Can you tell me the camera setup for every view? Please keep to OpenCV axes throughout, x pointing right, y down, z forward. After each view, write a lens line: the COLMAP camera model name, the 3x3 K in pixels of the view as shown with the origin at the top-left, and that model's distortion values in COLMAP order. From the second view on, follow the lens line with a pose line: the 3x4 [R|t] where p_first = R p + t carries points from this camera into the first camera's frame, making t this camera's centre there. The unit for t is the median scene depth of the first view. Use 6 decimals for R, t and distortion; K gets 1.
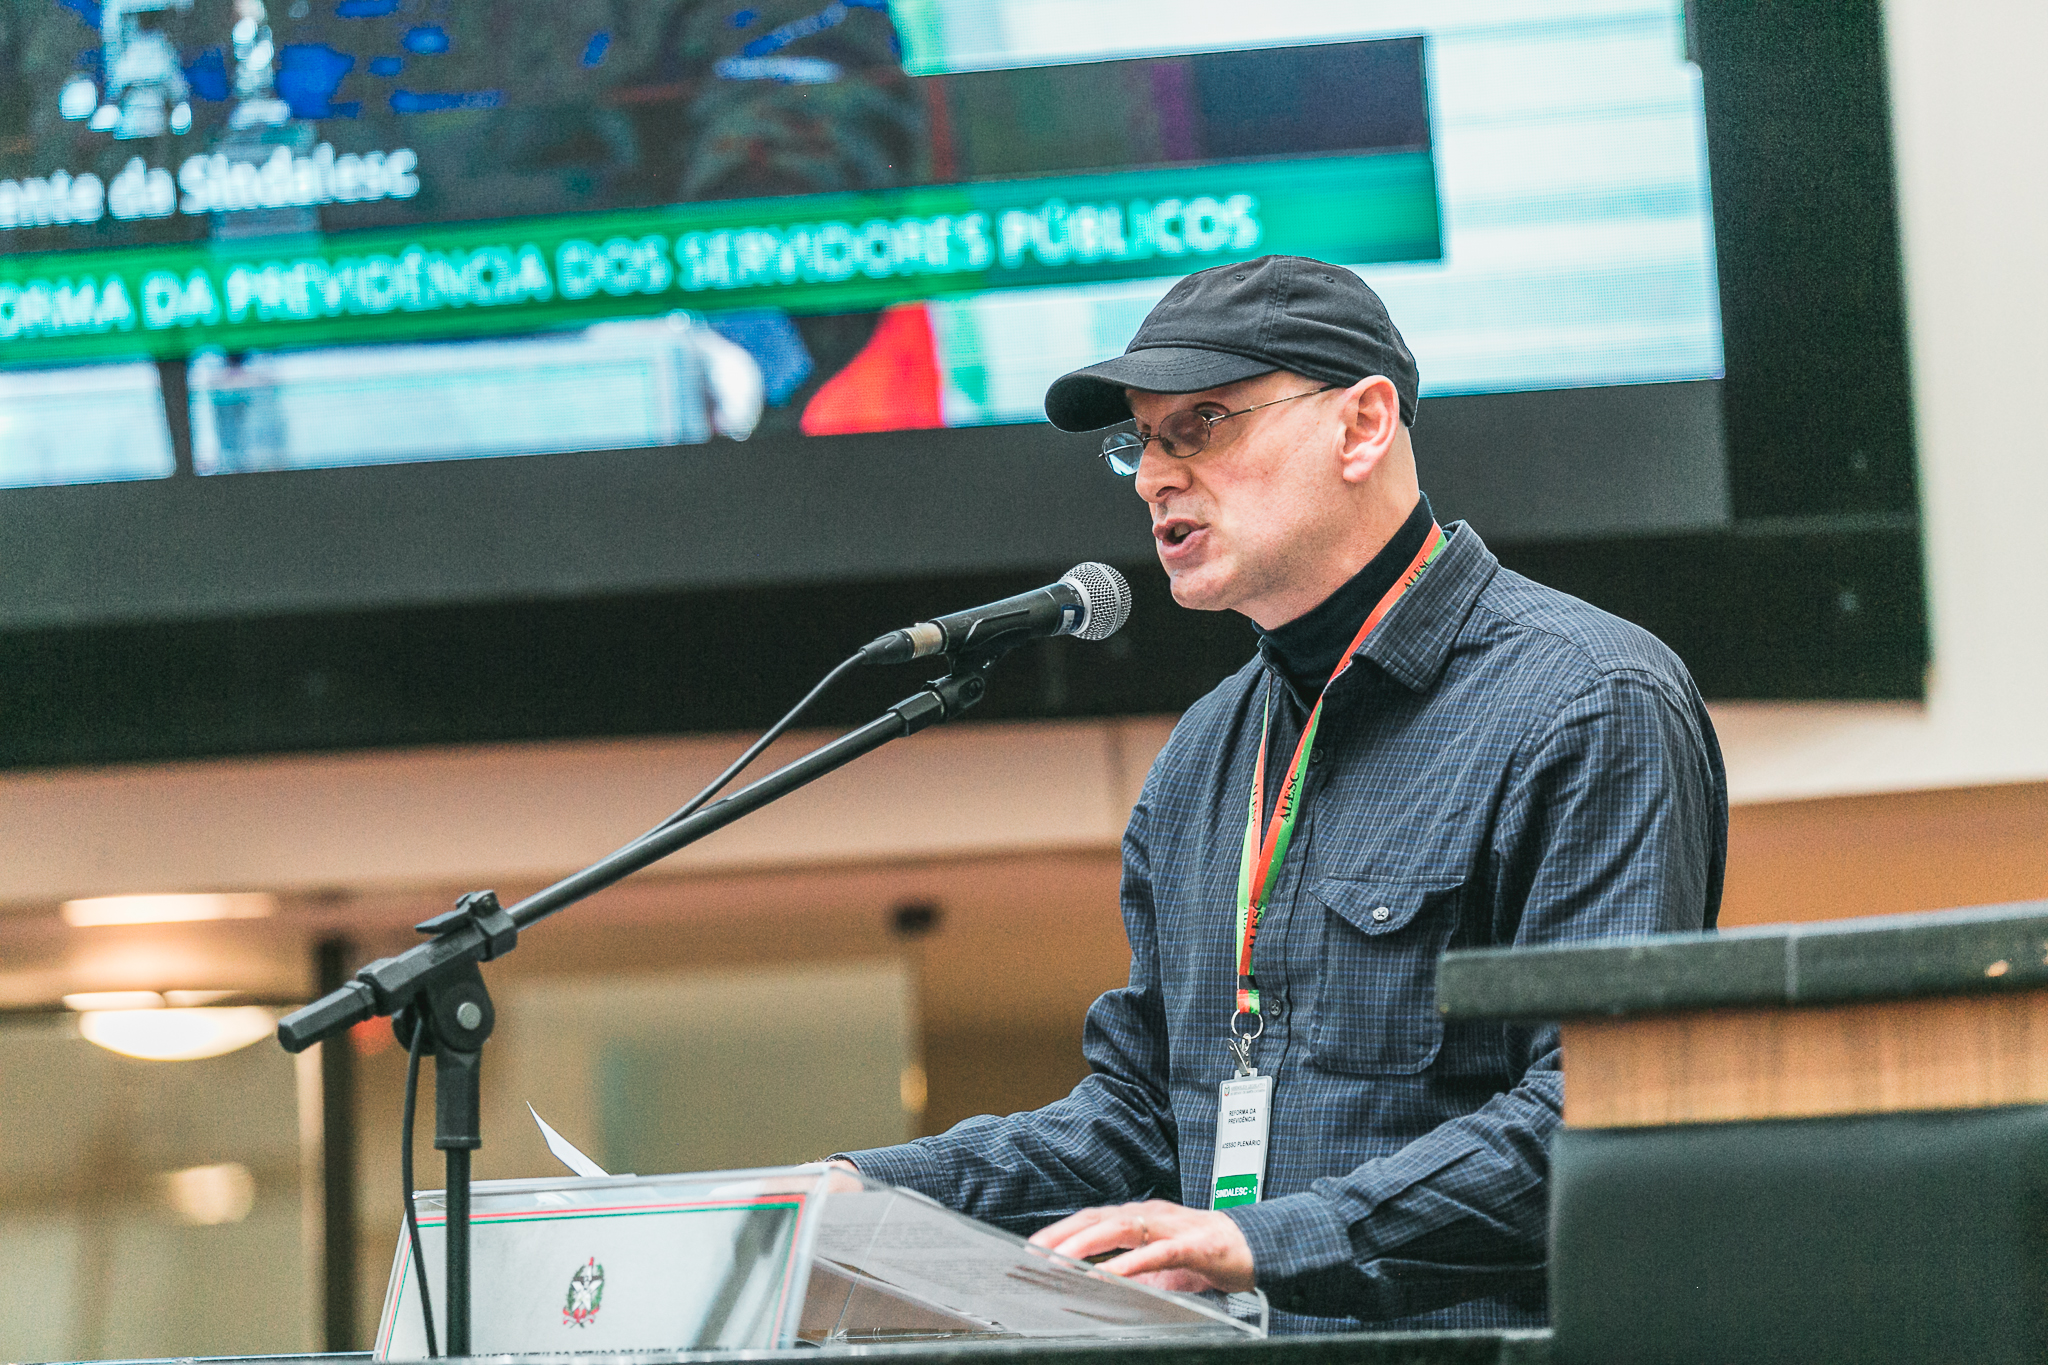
lens RADIAL K [[8979.3, 0, 1024.0], [0, 8979.3, 682.5], [0, 0, 1]] dist [-0.081564, -2.363427]
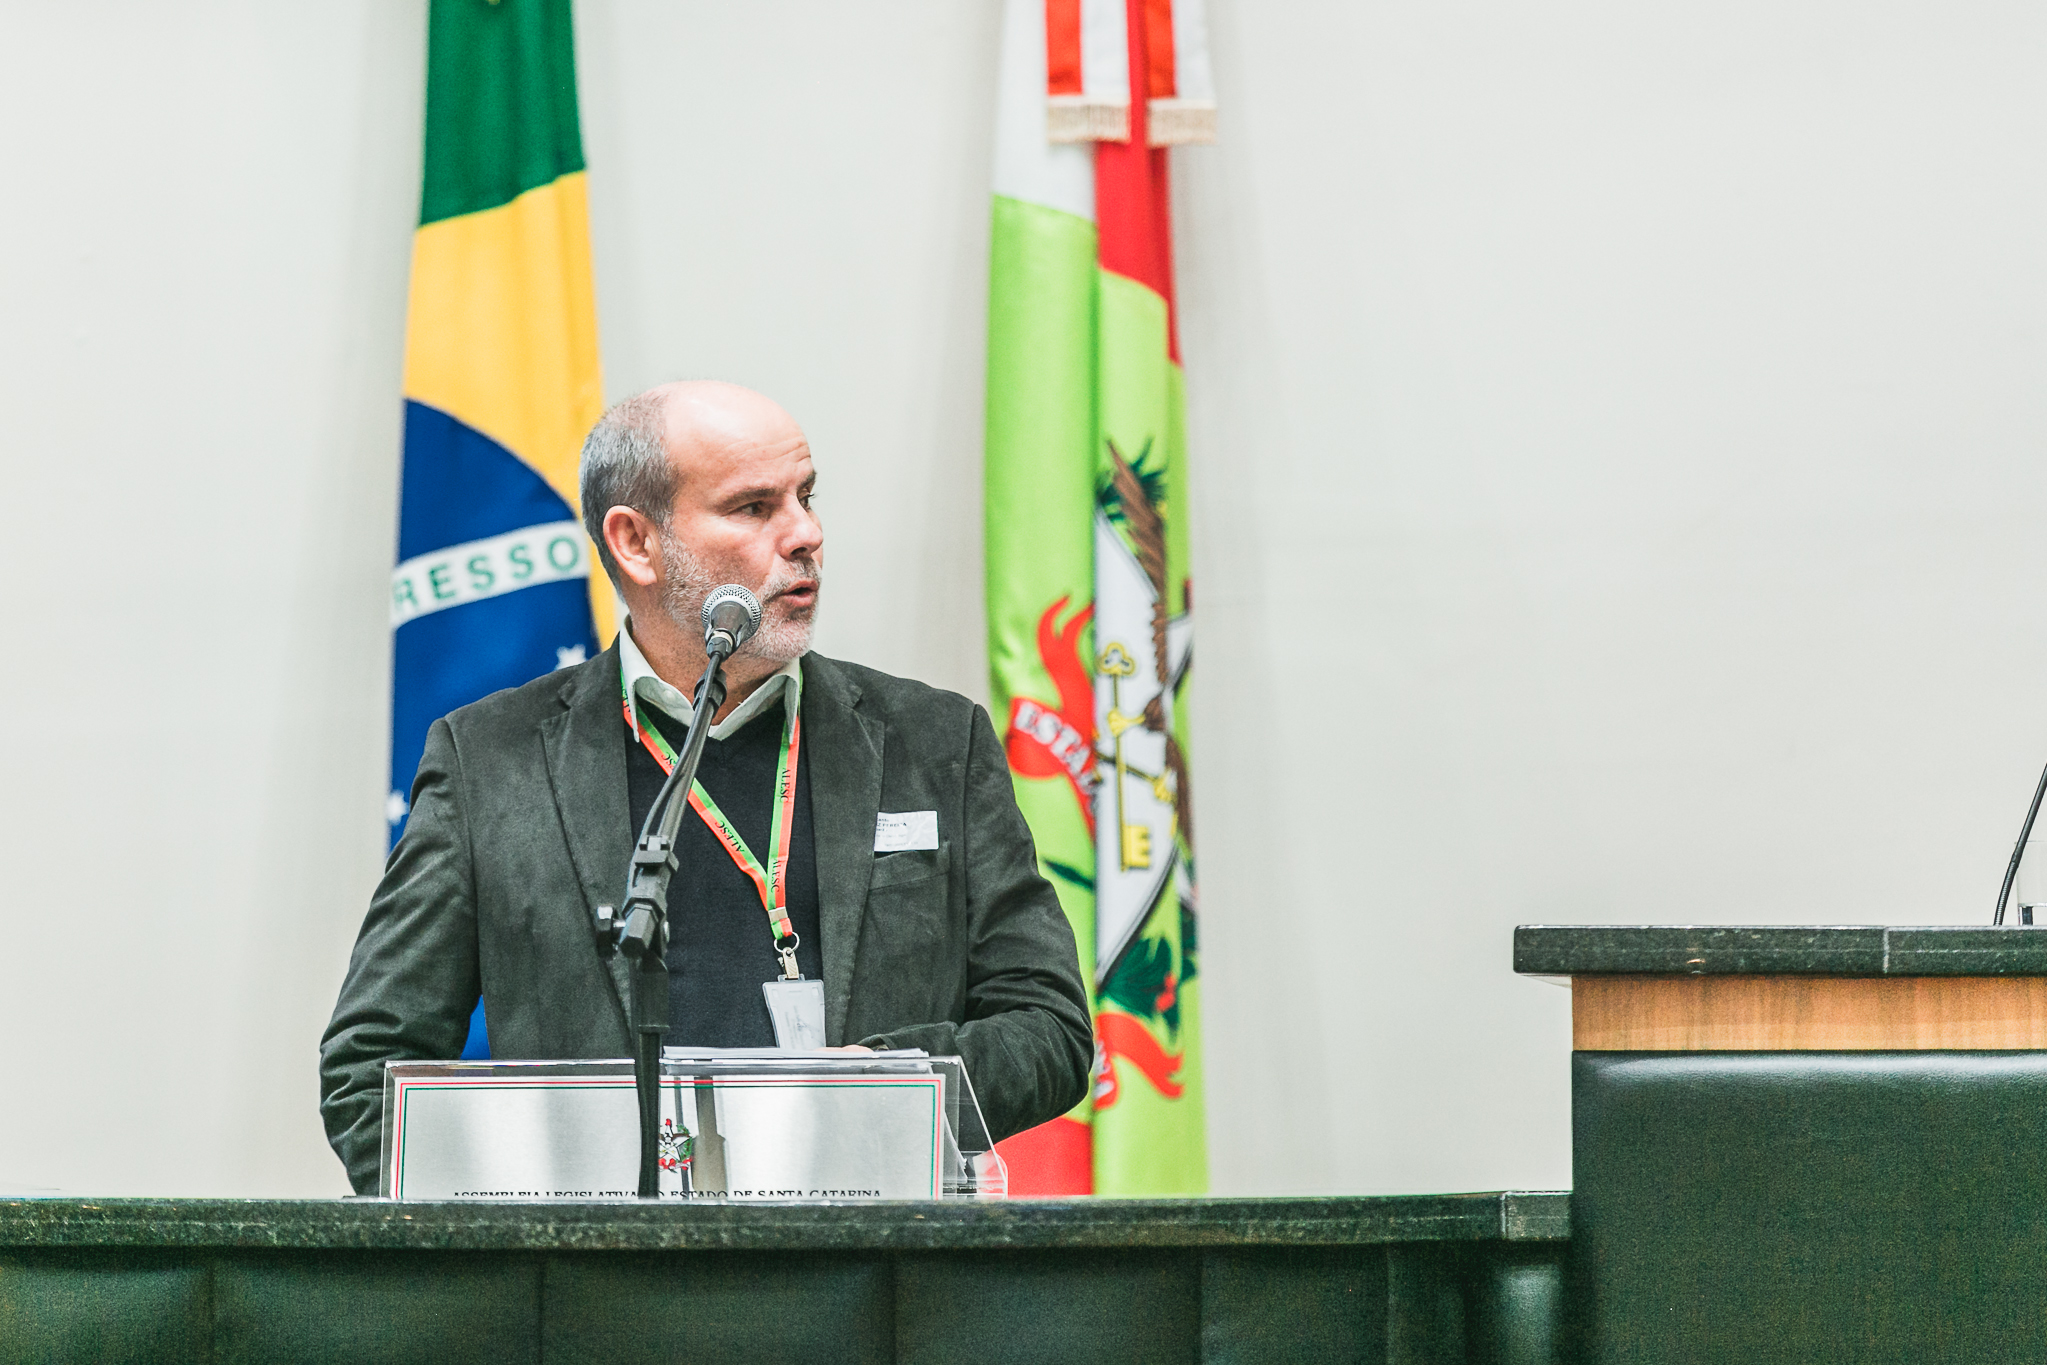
lens RADIAL K [[12557.0, 0, 1023.5], [0, 12557.0, 682.5], [0, 0, 1]] dist [-0.356657, -4.730711]
pose [[0.676733, 0.048060, 0.734658, -0.954602], [-0.069485, 0.997582, -0.001254, -0.000018], [-0.732942, -0.050199, 0.678436, -0.186350]]
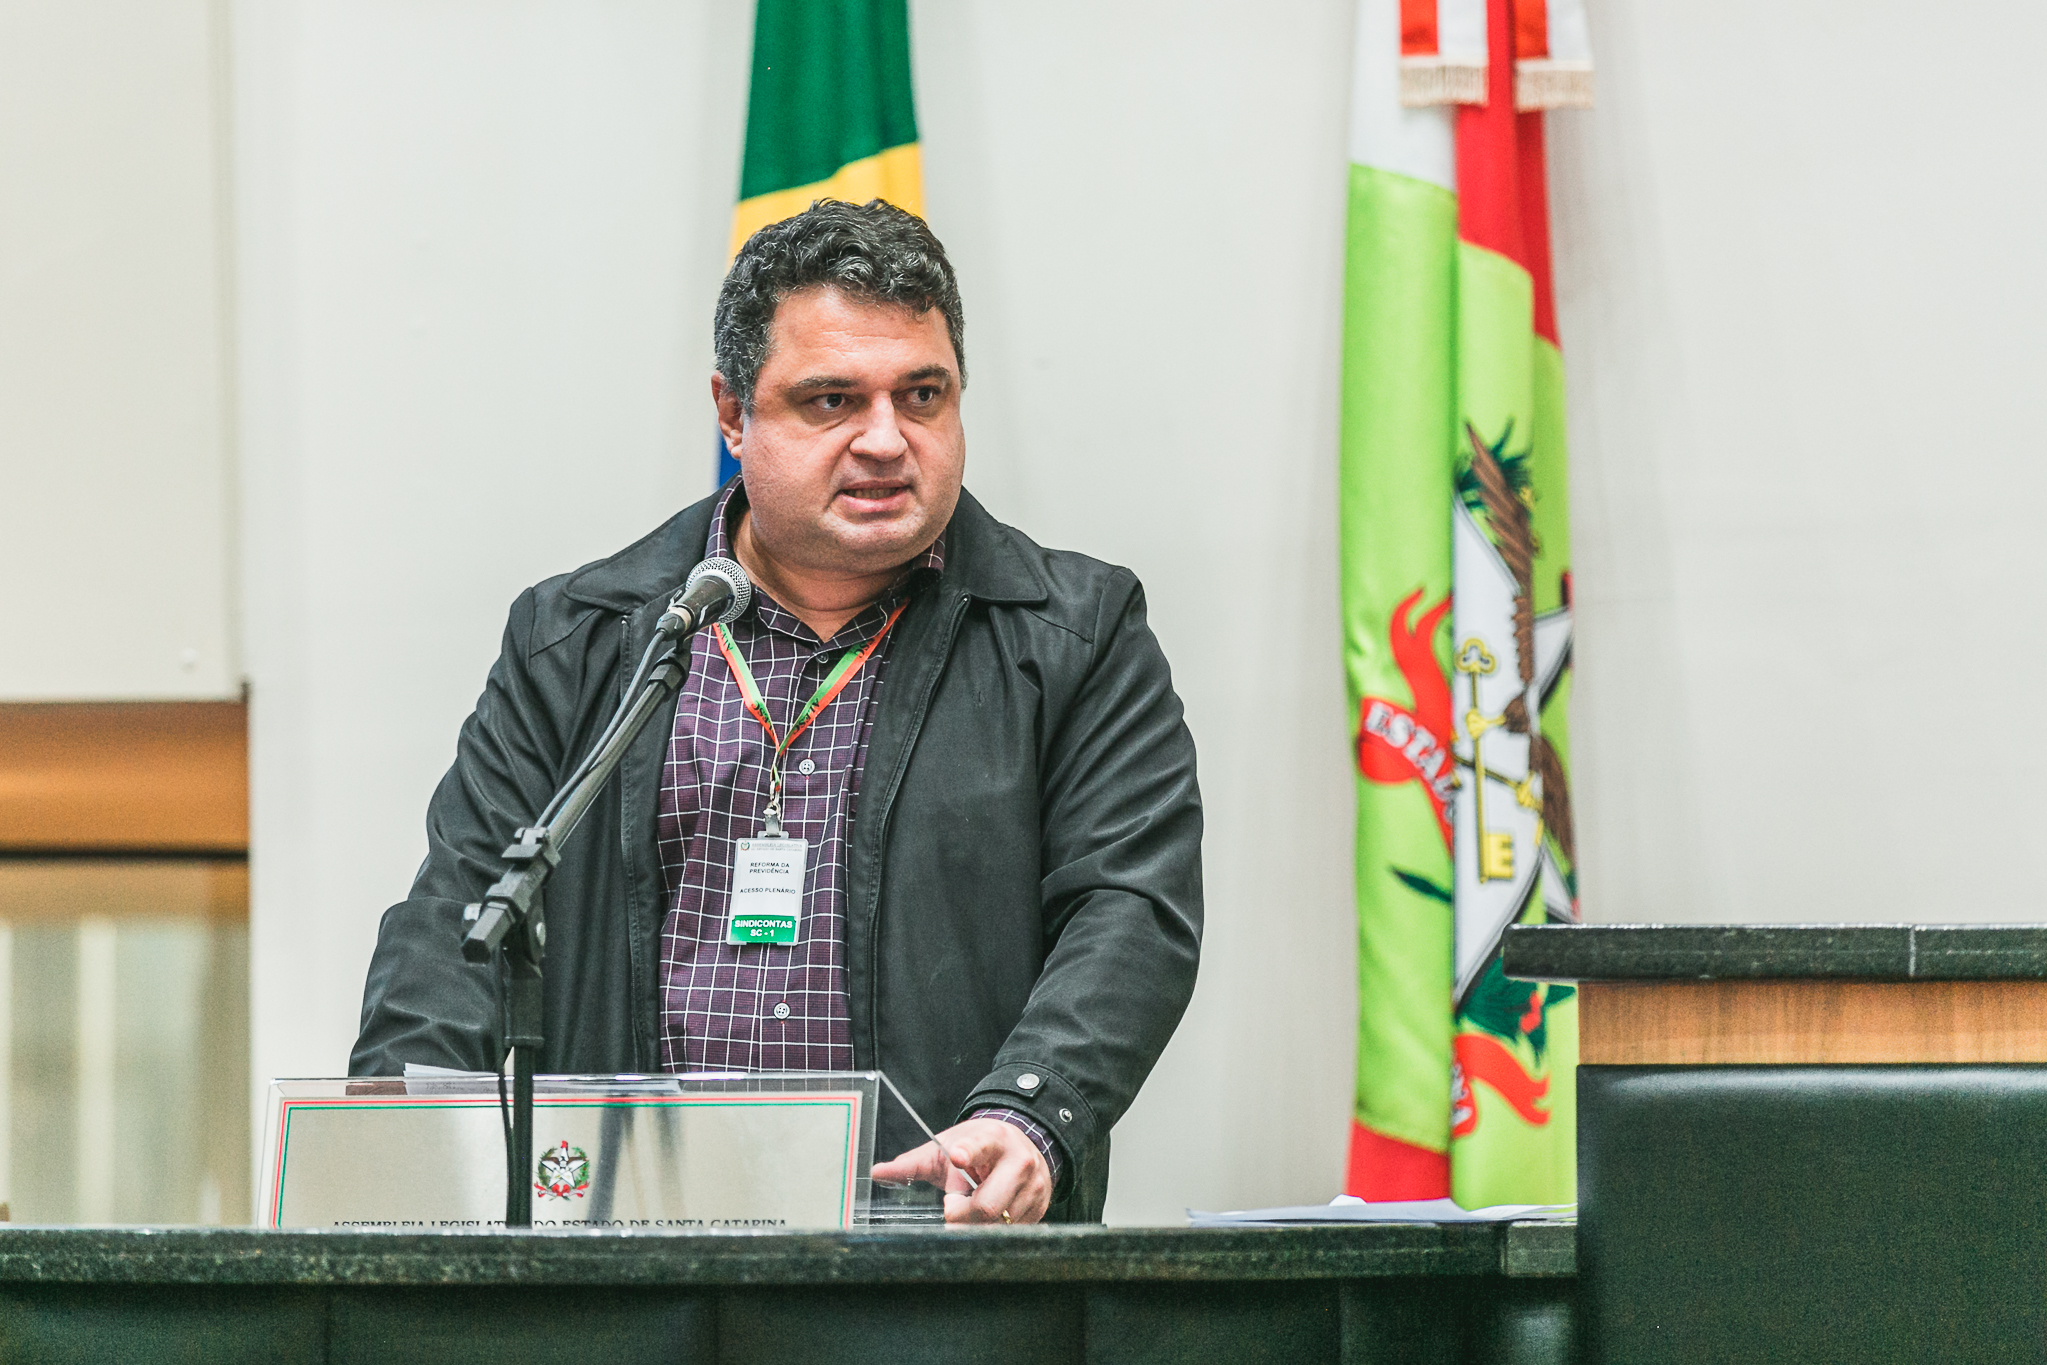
lens RADIAL K [[11578.7, 0, 1023.5], [0, 11578.7, 682.5], [0, 0, 1]] dist [0.029416, -25.955930]
pose [[0.781450, 0.048575, 0.622074, -0.671149], [-0.063205, 0.997999, 0.001469, -0.001317], [-0.620758, -0.040466, 0.782957, -0.157171]]
